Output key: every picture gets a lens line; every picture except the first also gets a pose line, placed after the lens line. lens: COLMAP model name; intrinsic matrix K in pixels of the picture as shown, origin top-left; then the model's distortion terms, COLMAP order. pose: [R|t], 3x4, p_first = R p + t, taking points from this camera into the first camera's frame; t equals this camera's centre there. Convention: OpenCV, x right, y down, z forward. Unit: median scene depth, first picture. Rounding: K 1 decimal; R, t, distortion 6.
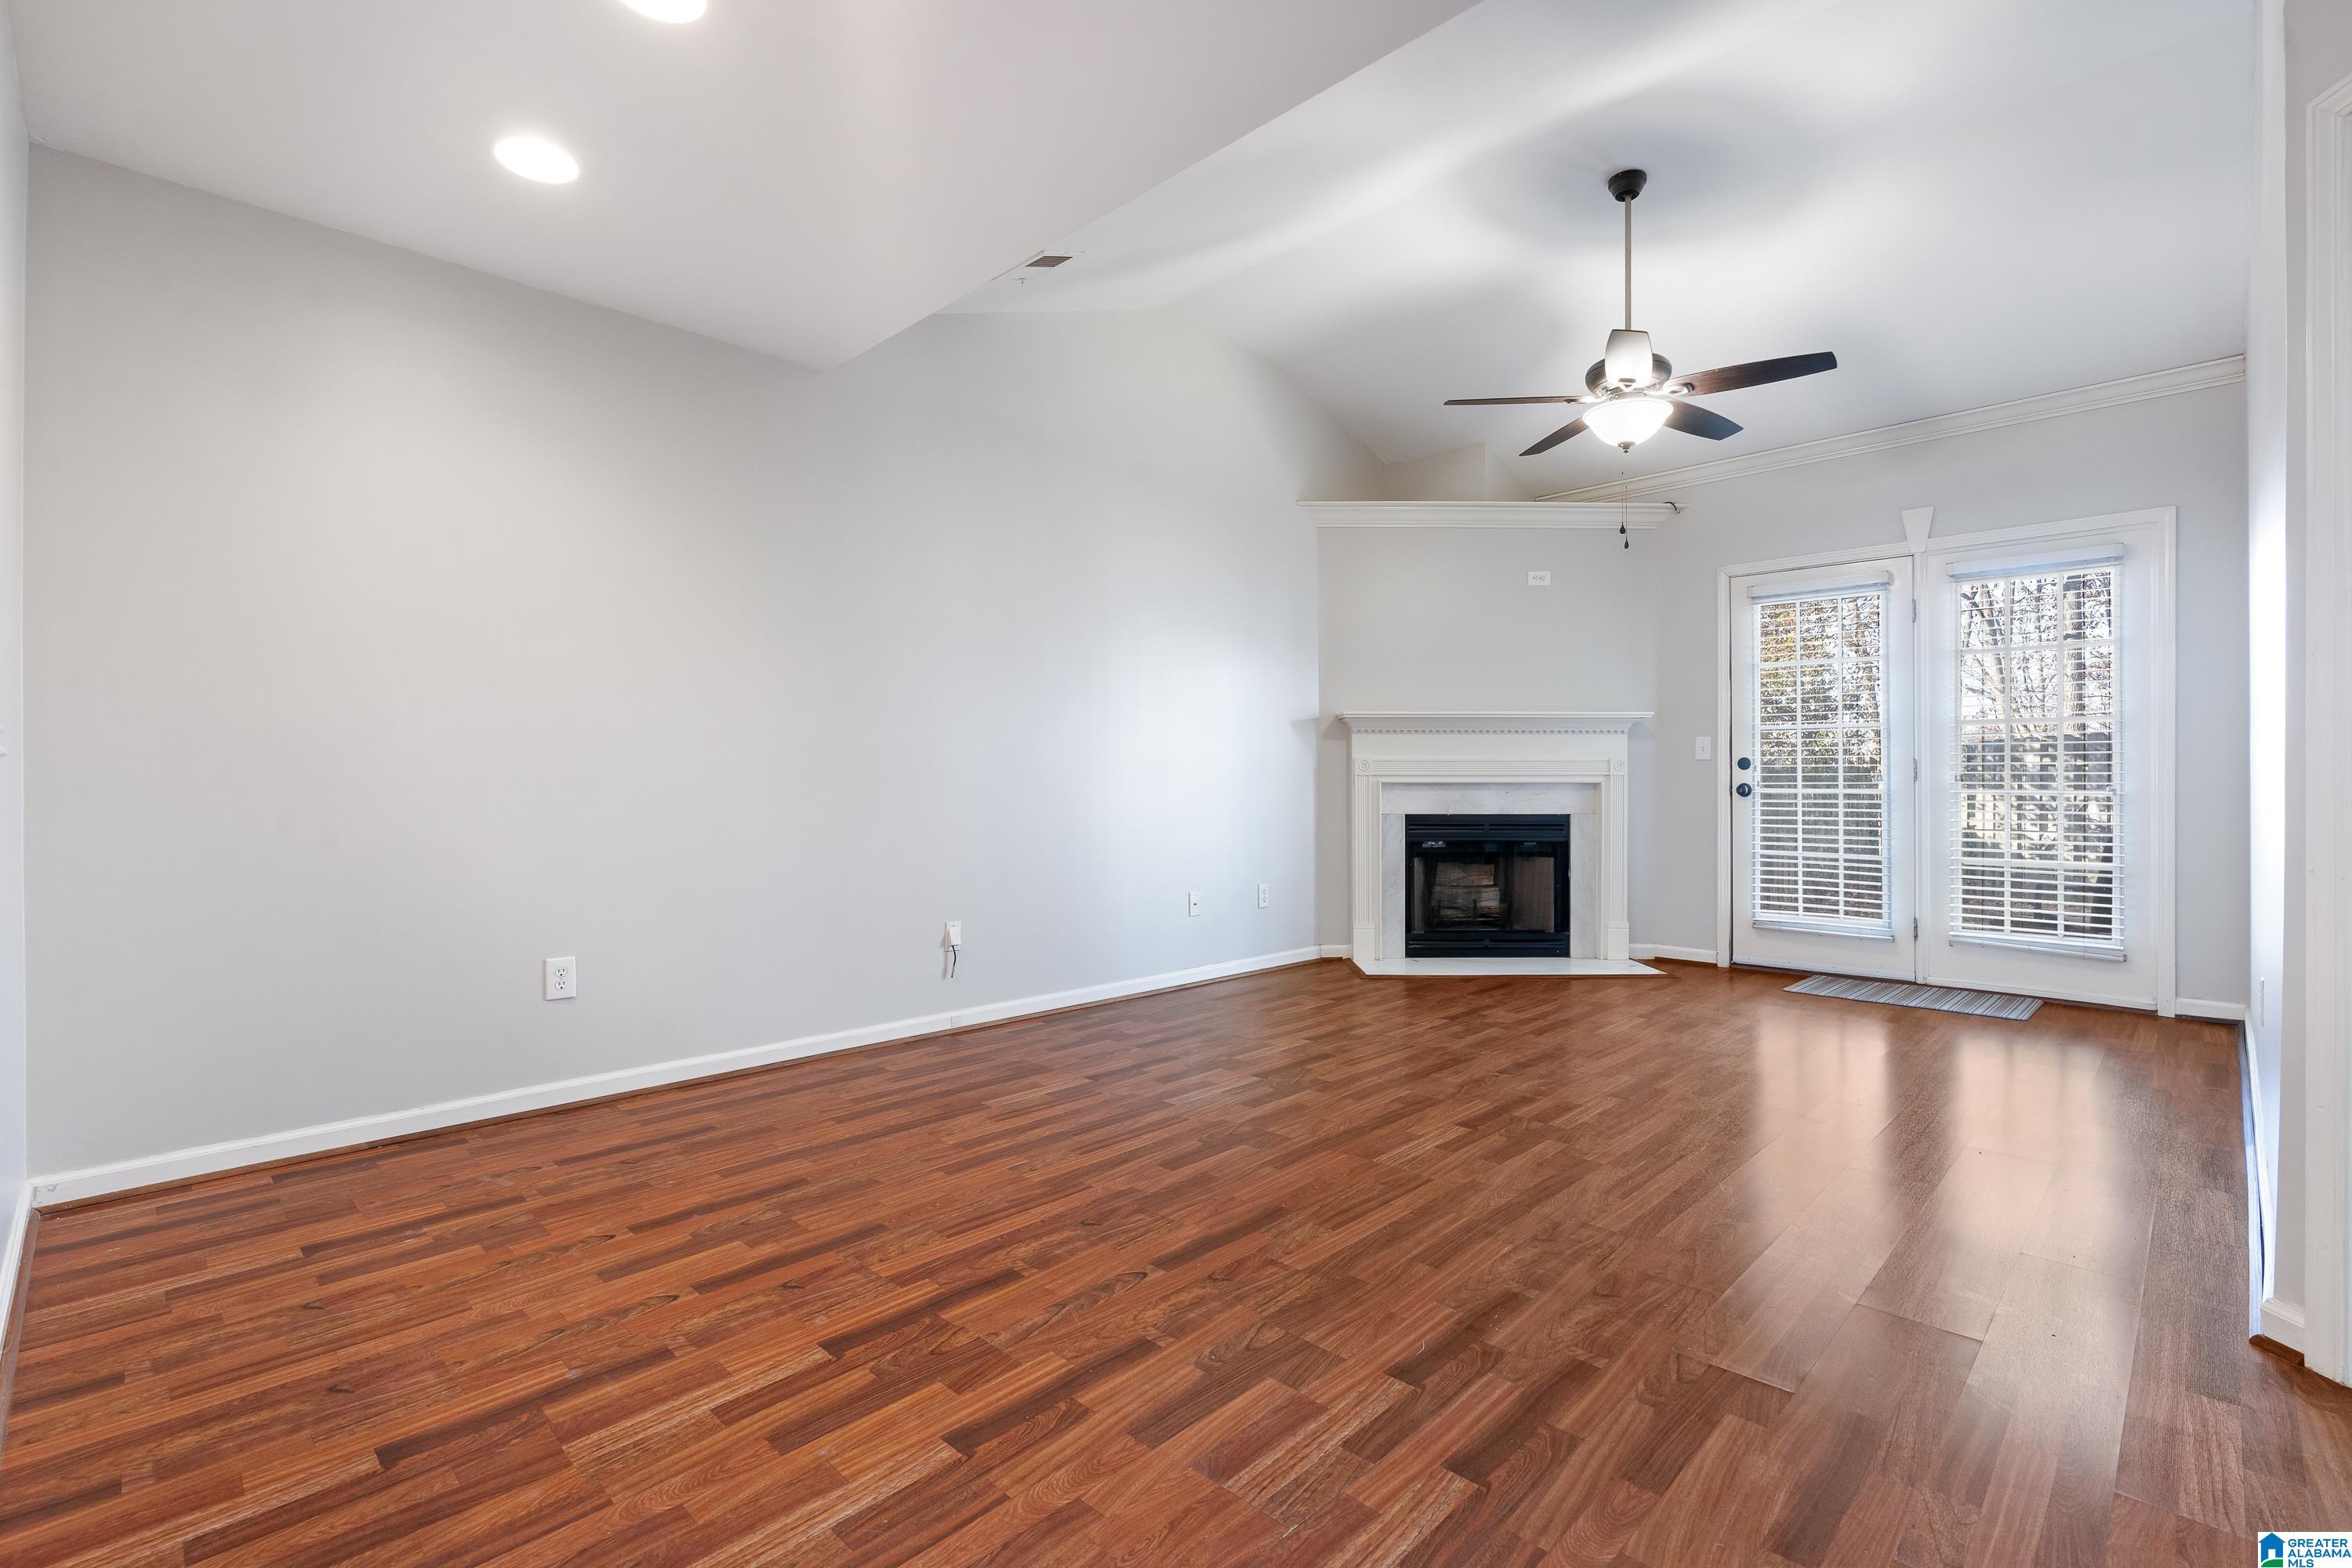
lens RADIAL K [[1071.7, 0, 1176.0], [0, 1071.7, 784.0], [0, 0, 1]] dist [-0.000226, -0.000033]
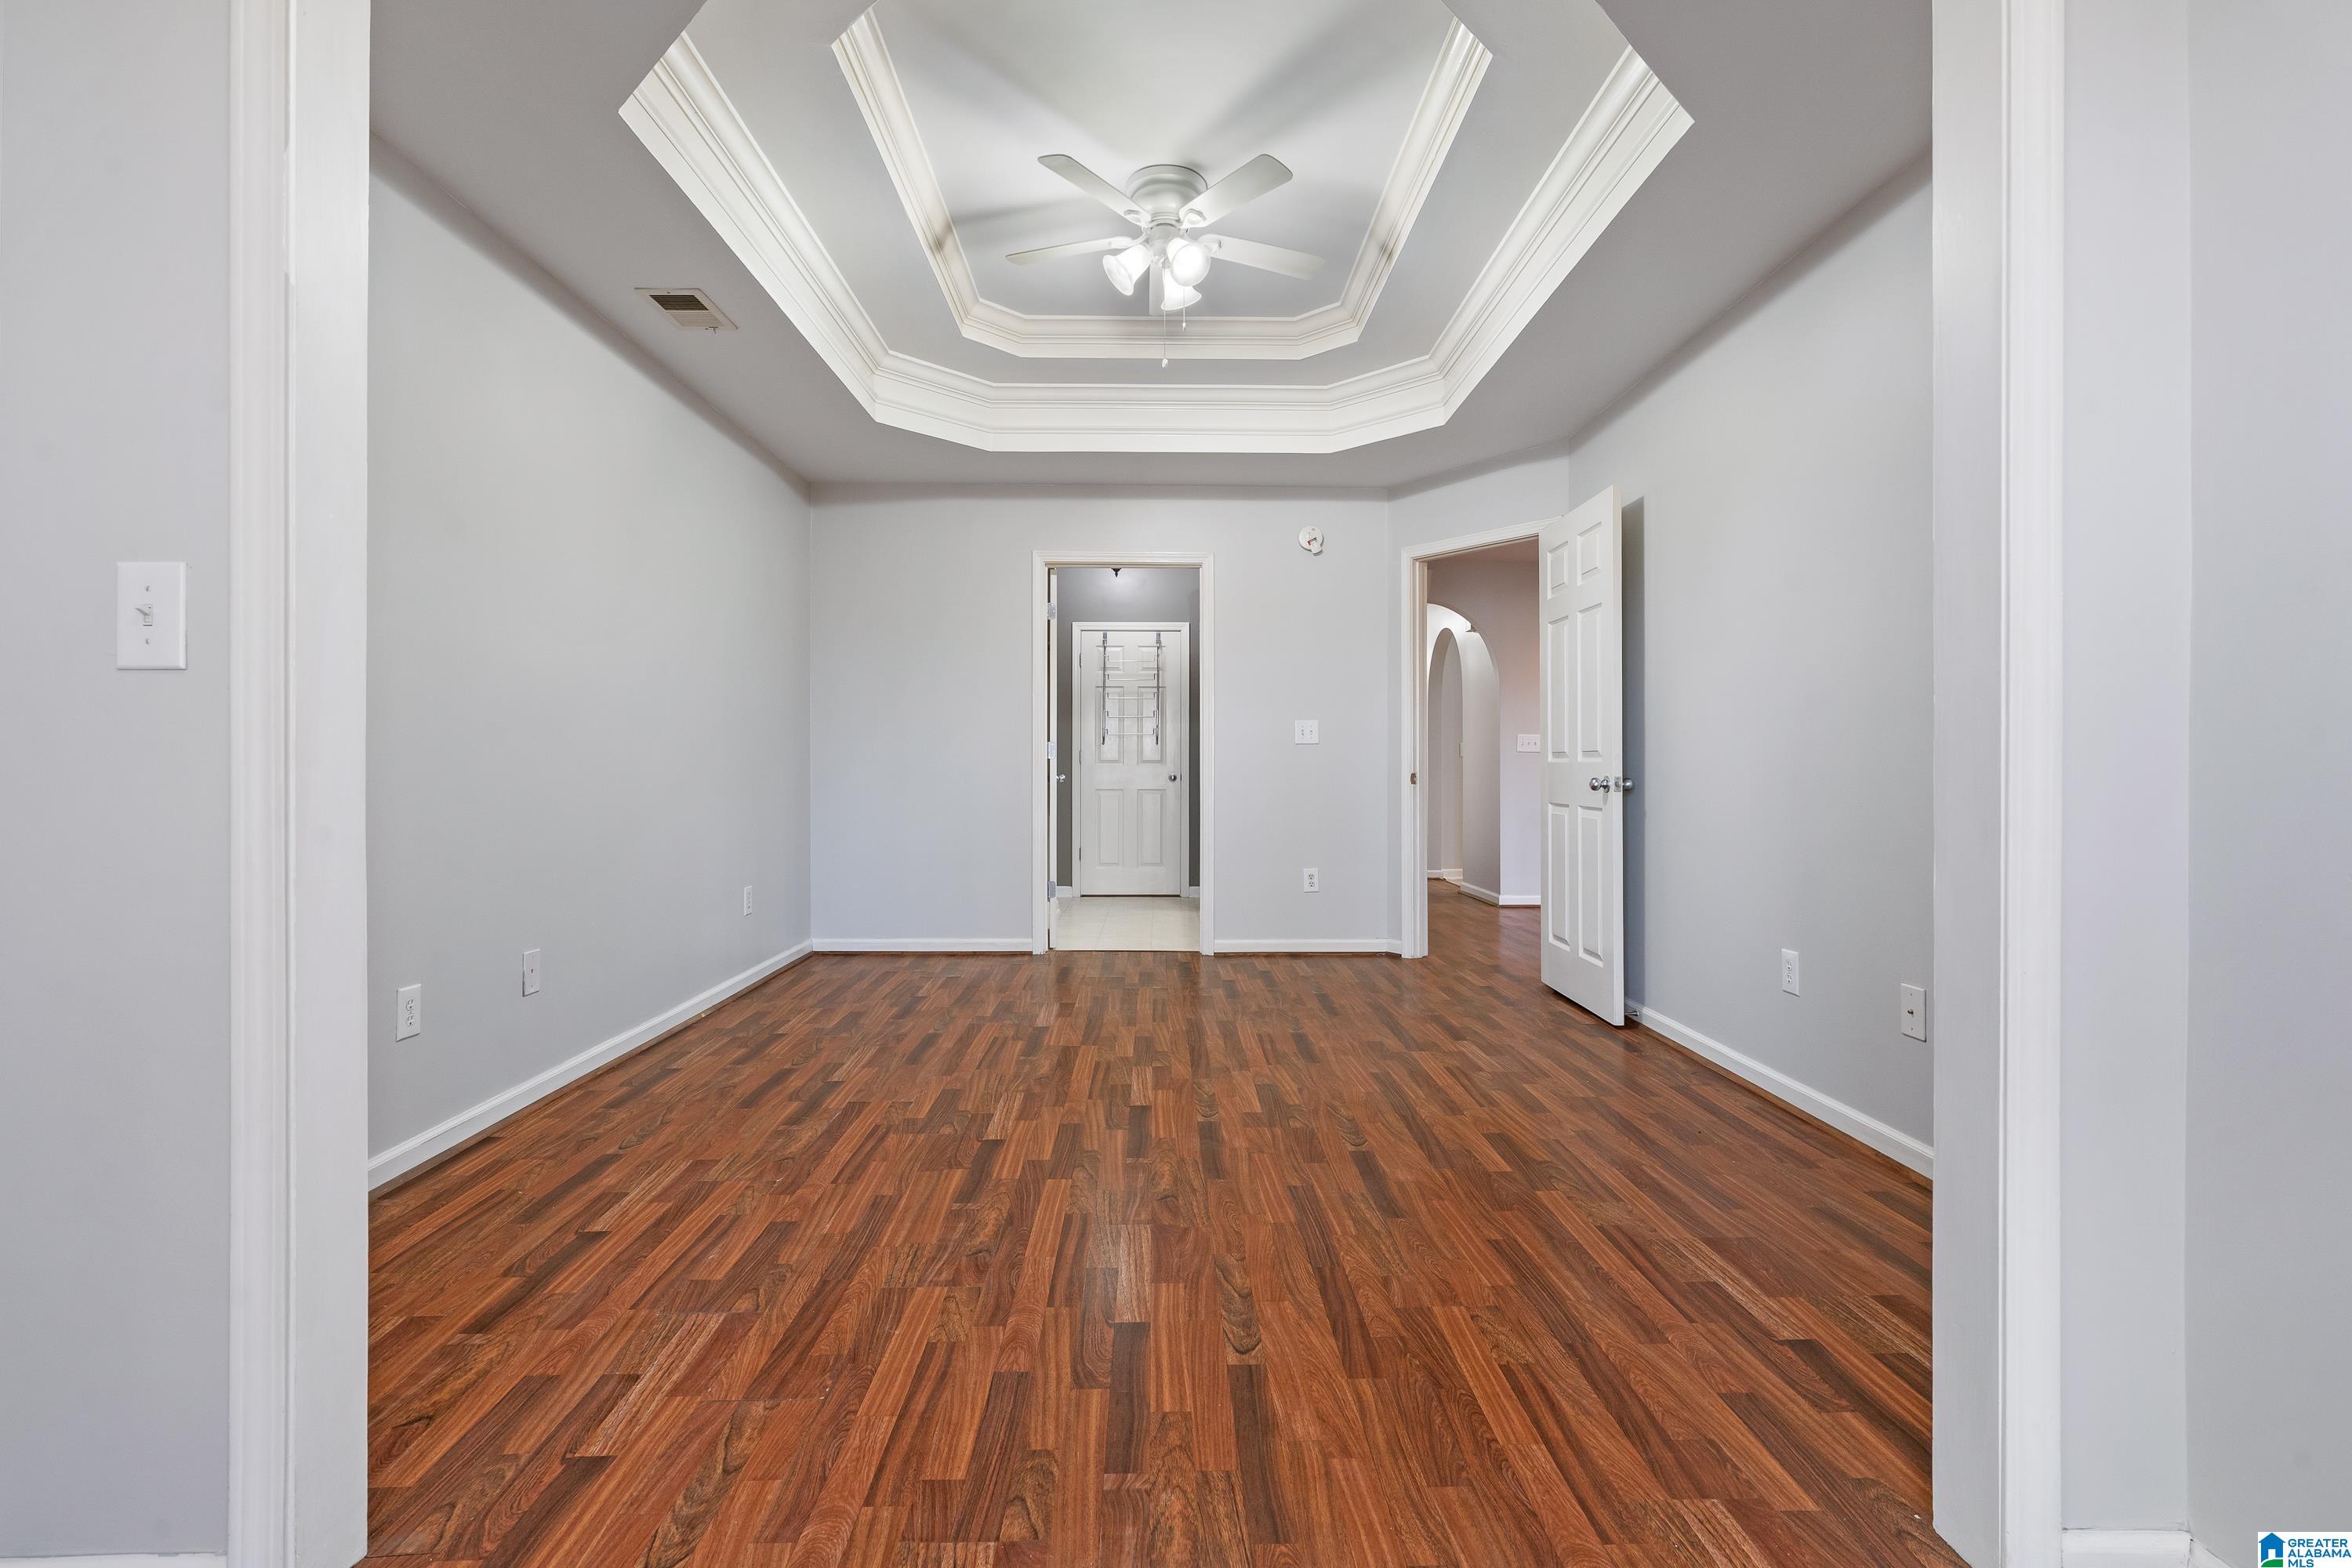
lens RADIAL K [[1071.7, 0, 1176.0], [0, 1071.7, 784.0], [0, 0, 1]] dist [-0.000226, -0.000033]
pose [[-0.702697, 0.001411, -0.711488, 1.043698], [-0.000949, 0.999995, 0.002920, 0.007442], [0.711488, 0.002727, -0.702693, 1.784702]]
